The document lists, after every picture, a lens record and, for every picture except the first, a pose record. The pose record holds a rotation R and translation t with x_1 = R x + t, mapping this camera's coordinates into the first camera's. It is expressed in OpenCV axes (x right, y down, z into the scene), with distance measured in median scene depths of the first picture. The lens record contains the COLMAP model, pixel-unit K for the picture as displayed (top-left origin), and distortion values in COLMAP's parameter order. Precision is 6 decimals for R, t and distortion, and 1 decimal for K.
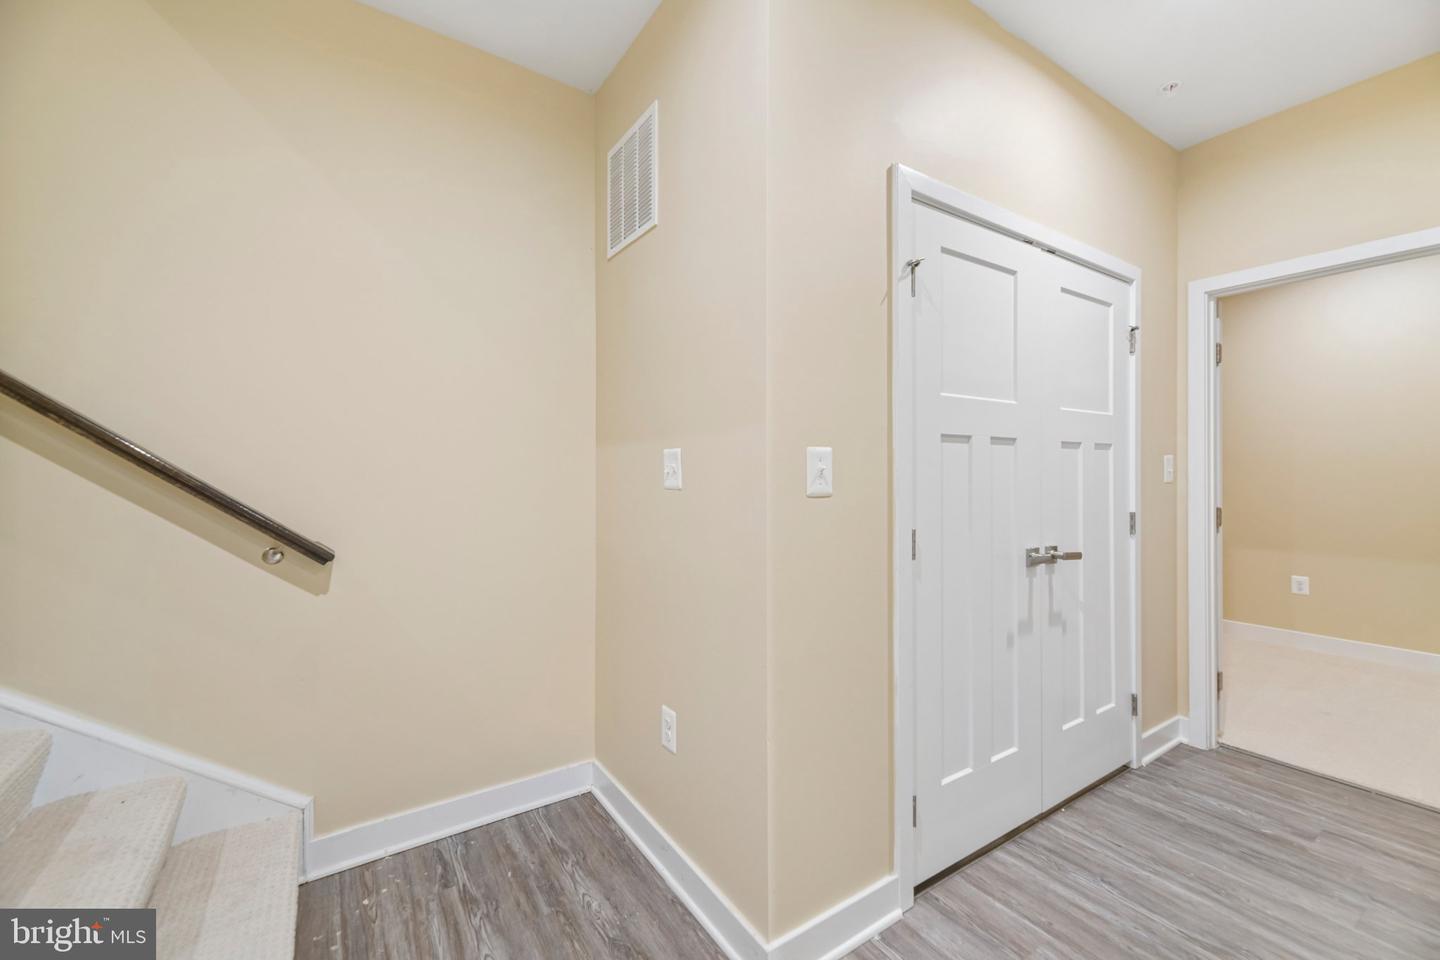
lens RADIAL K [[587.4, 0, 715.9], [0, 587.4, 471.7], [0, 0, 1]] dist [0.003499, -0.000147]
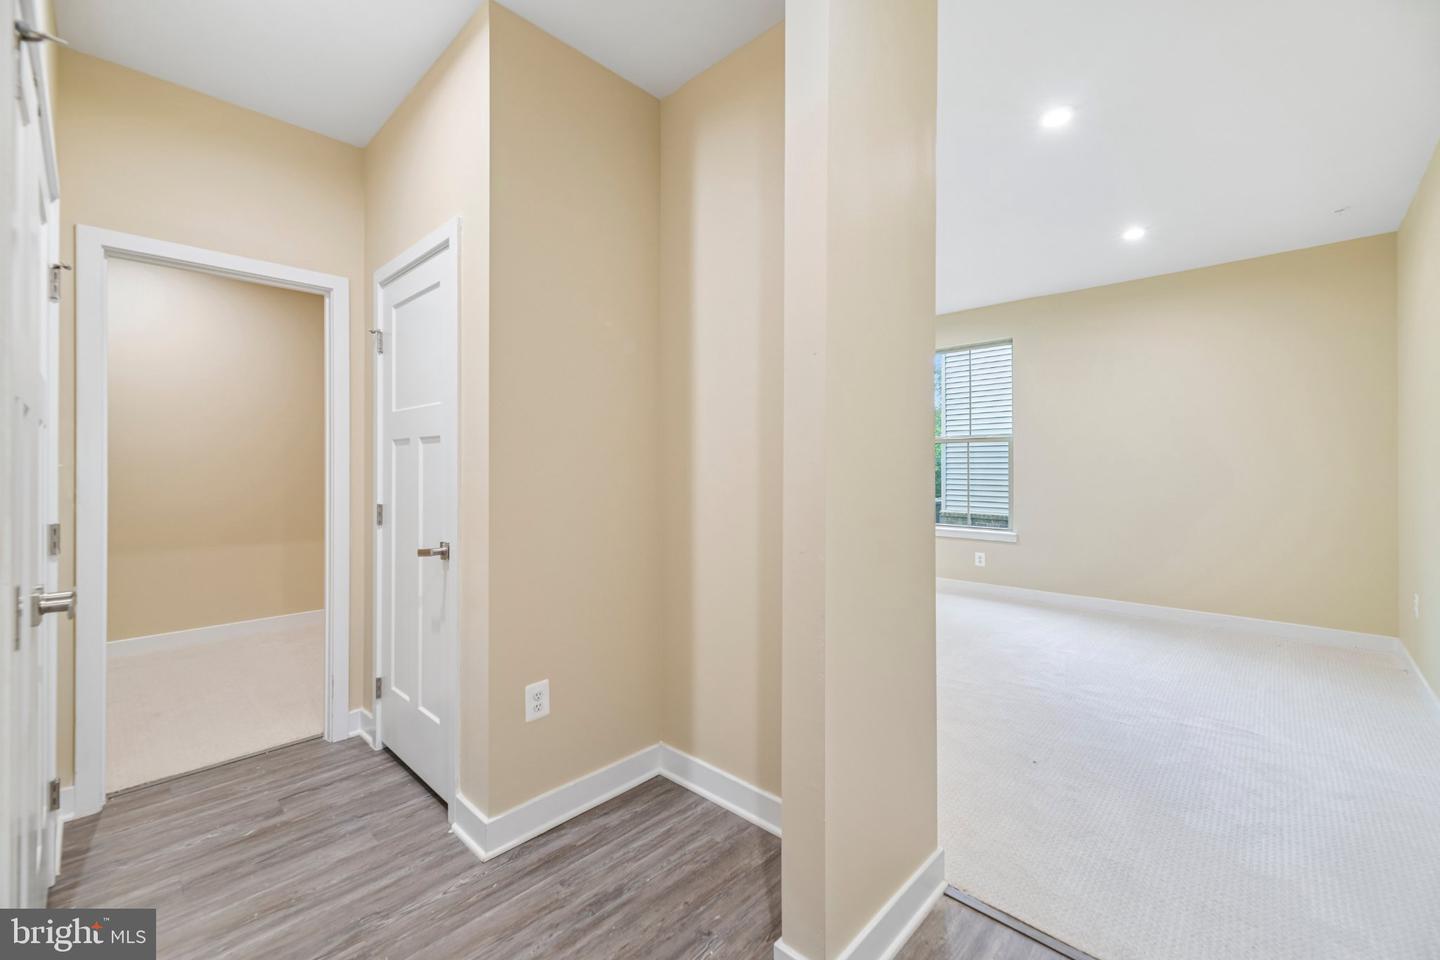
lens RADIAL K [[587.4, 0, 752.3], [0, 587.4, 458.6], [0, 0, 1]] dist [0.003499, -0.000147]
pose [[-0.225072, 0.007765, 0.974311, -0.198150], [0.010352, 0.999931, -0.005578, 0.005562], [-0.974287, 0.008831, -0.225137, 0.389596]]
